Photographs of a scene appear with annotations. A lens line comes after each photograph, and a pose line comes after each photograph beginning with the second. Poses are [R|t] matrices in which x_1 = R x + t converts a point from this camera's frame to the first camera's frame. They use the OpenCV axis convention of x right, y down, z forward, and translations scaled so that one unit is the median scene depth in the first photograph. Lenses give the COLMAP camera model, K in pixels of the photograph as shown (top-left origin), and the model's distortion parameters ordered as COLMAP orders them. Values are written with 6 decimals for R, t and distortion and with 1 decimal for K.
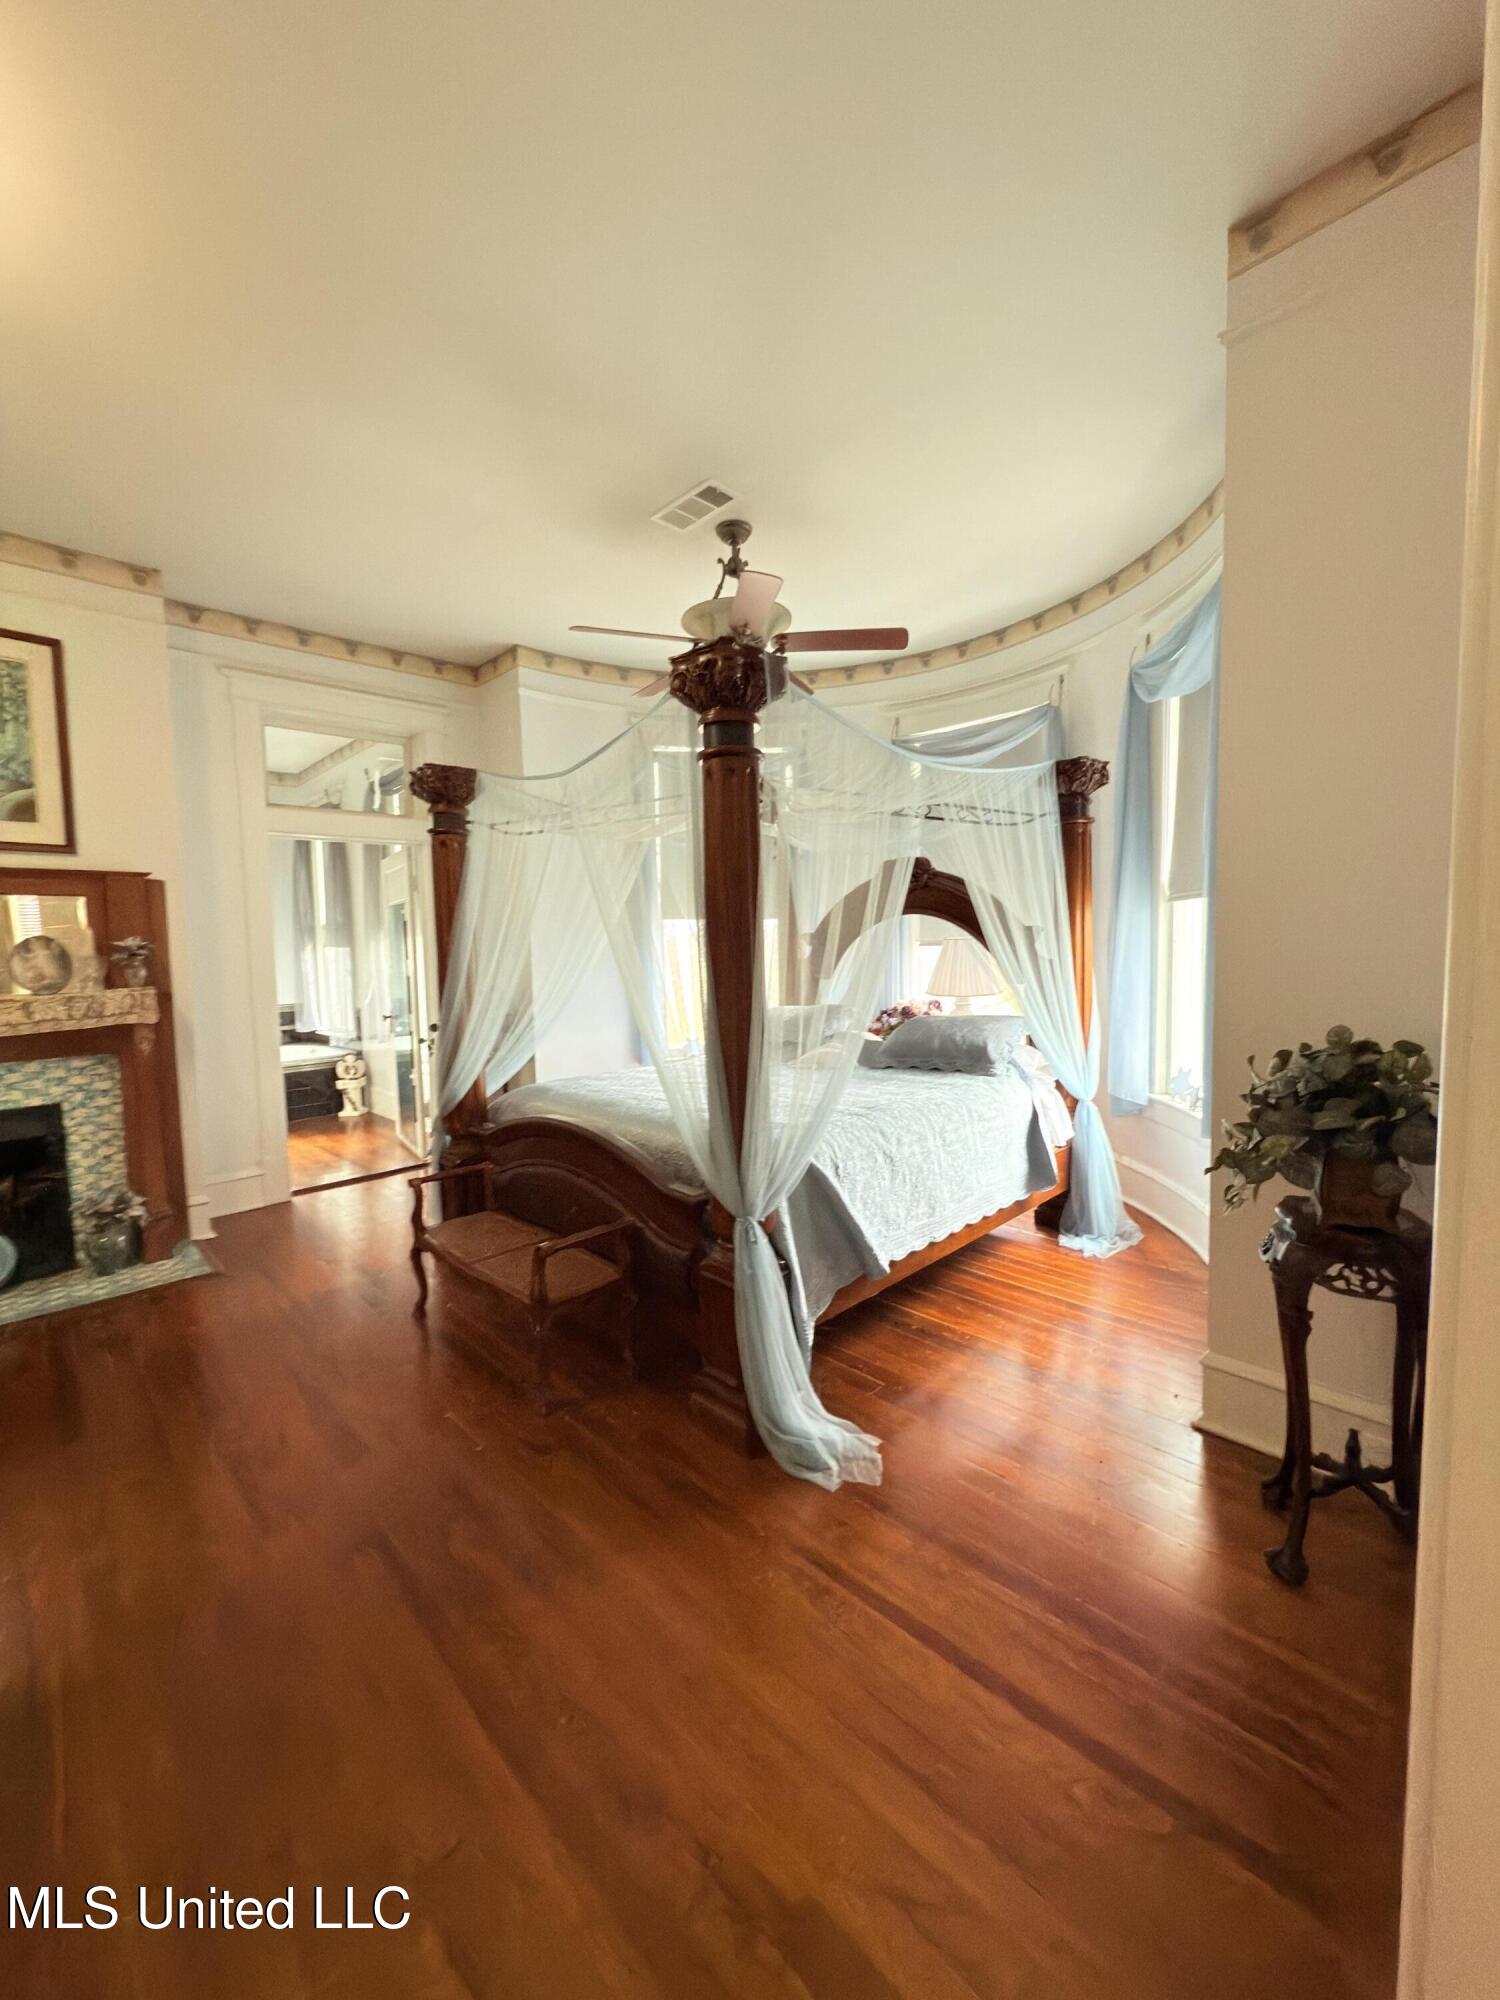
lens RADIAL K [[790.0, 0, 748.9], [0, 790.0, 997.8], [0, 0, 1]] dist [-0.012862, -0.000719]
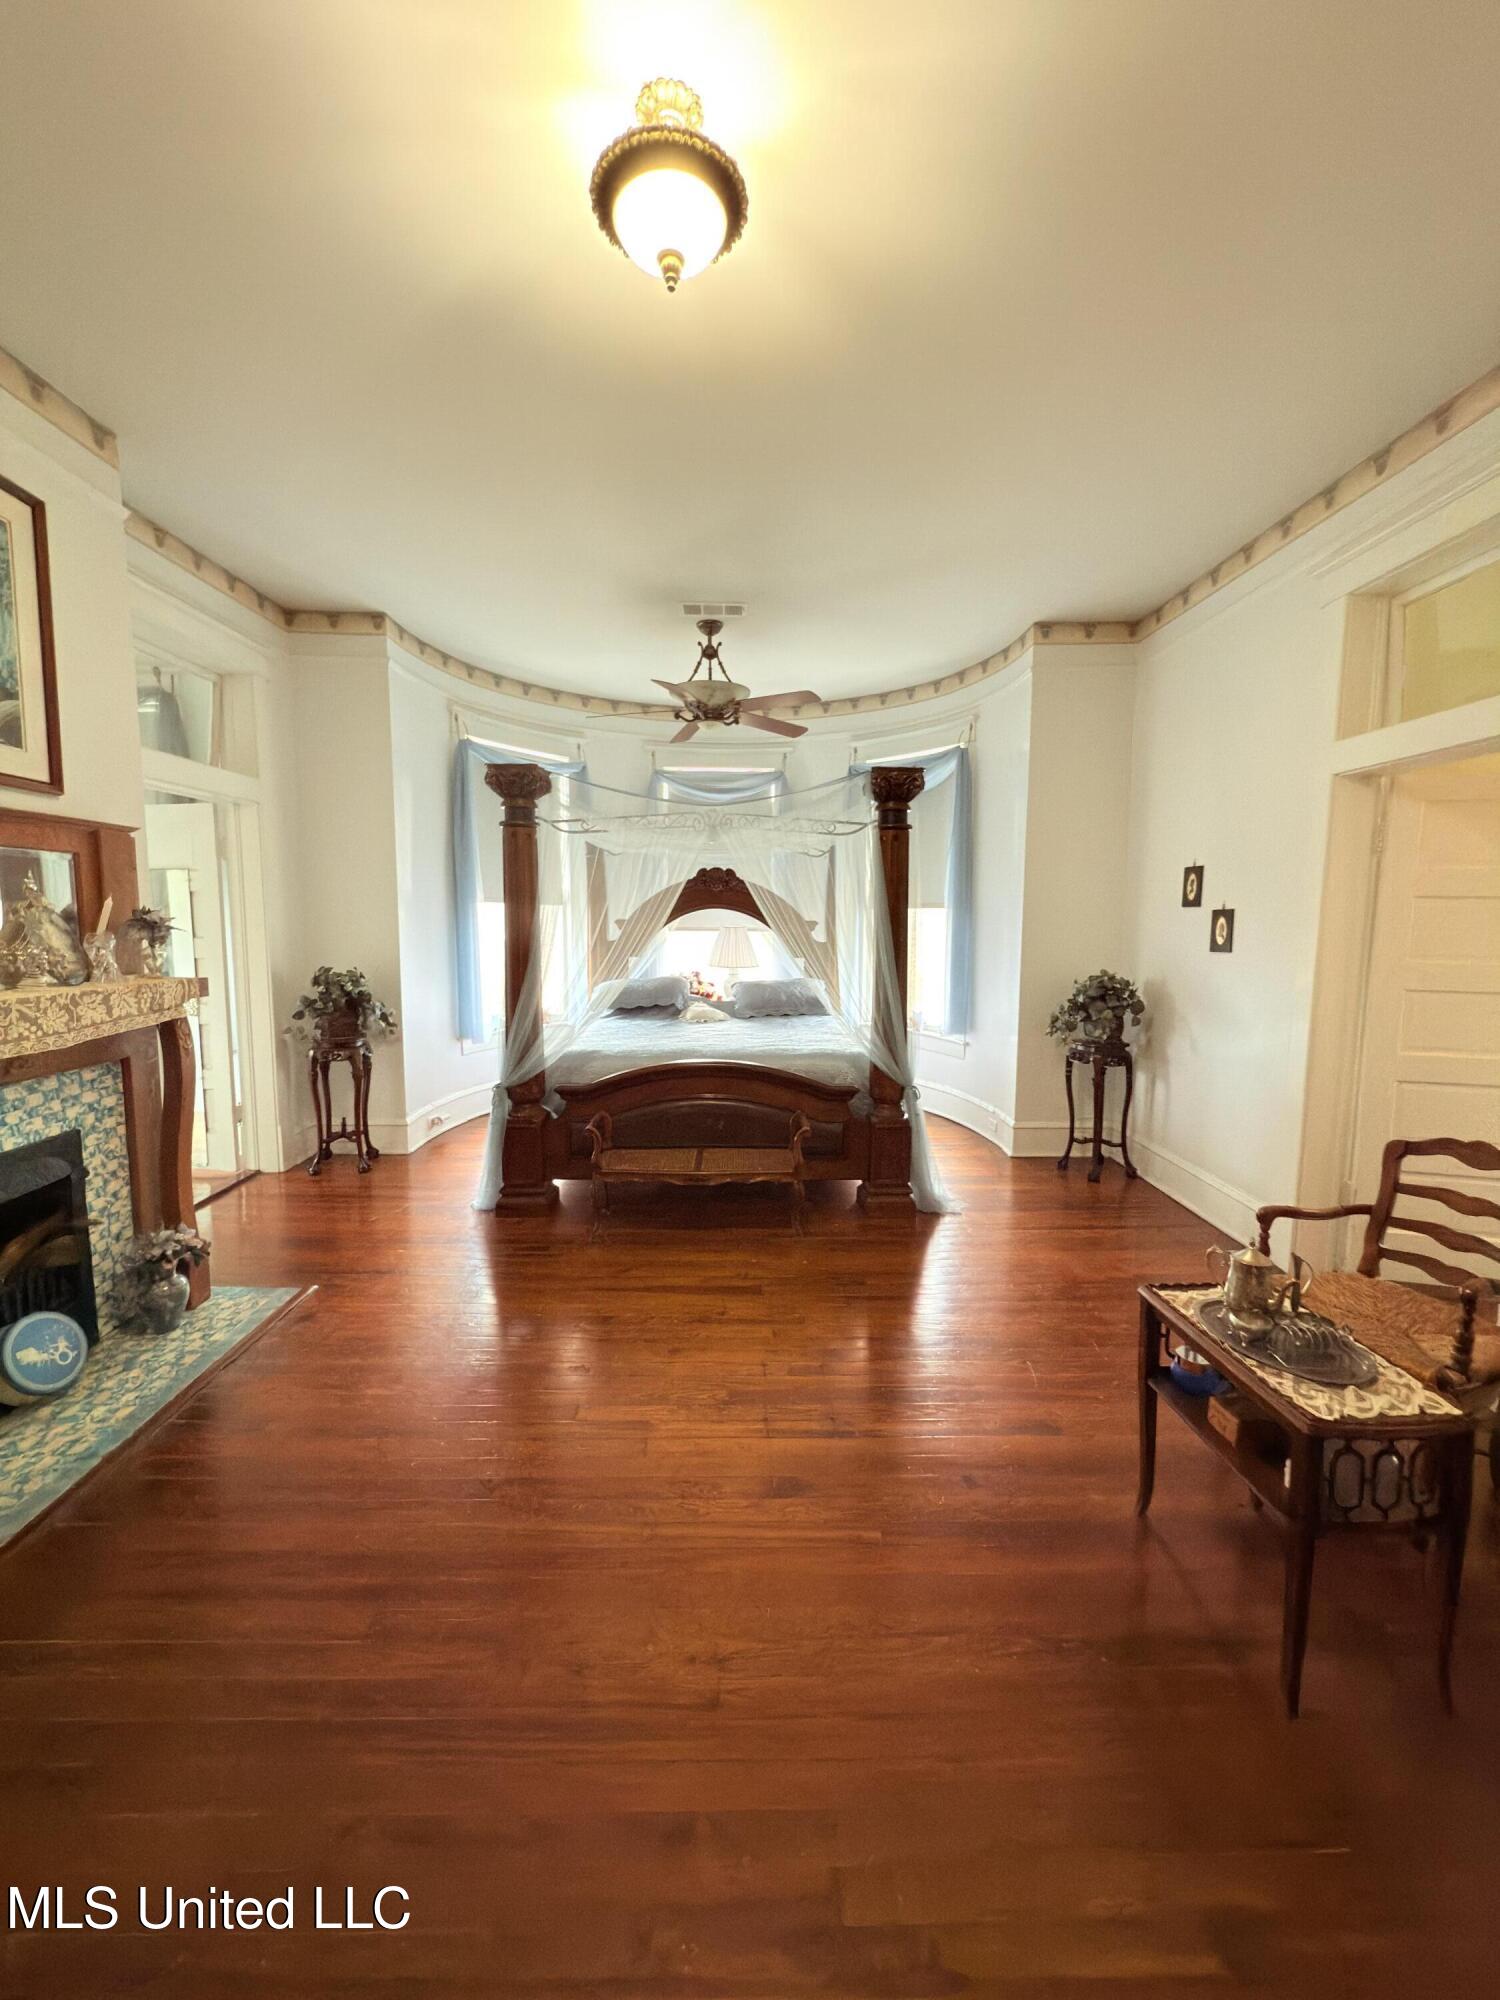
lens RADIAL K [[790.0, 0, 756.5], [0, 790.0, 997.5], [0, 0, 1]] dist [-0.012862, -0.000719]
pose [[0.681765, -0.047720, 0.730013, -0.972715], [0.027912, 0.998840, 0.039225, -0.003109], [-0.731039, -0.006366, 0.682306, 0.008332]]
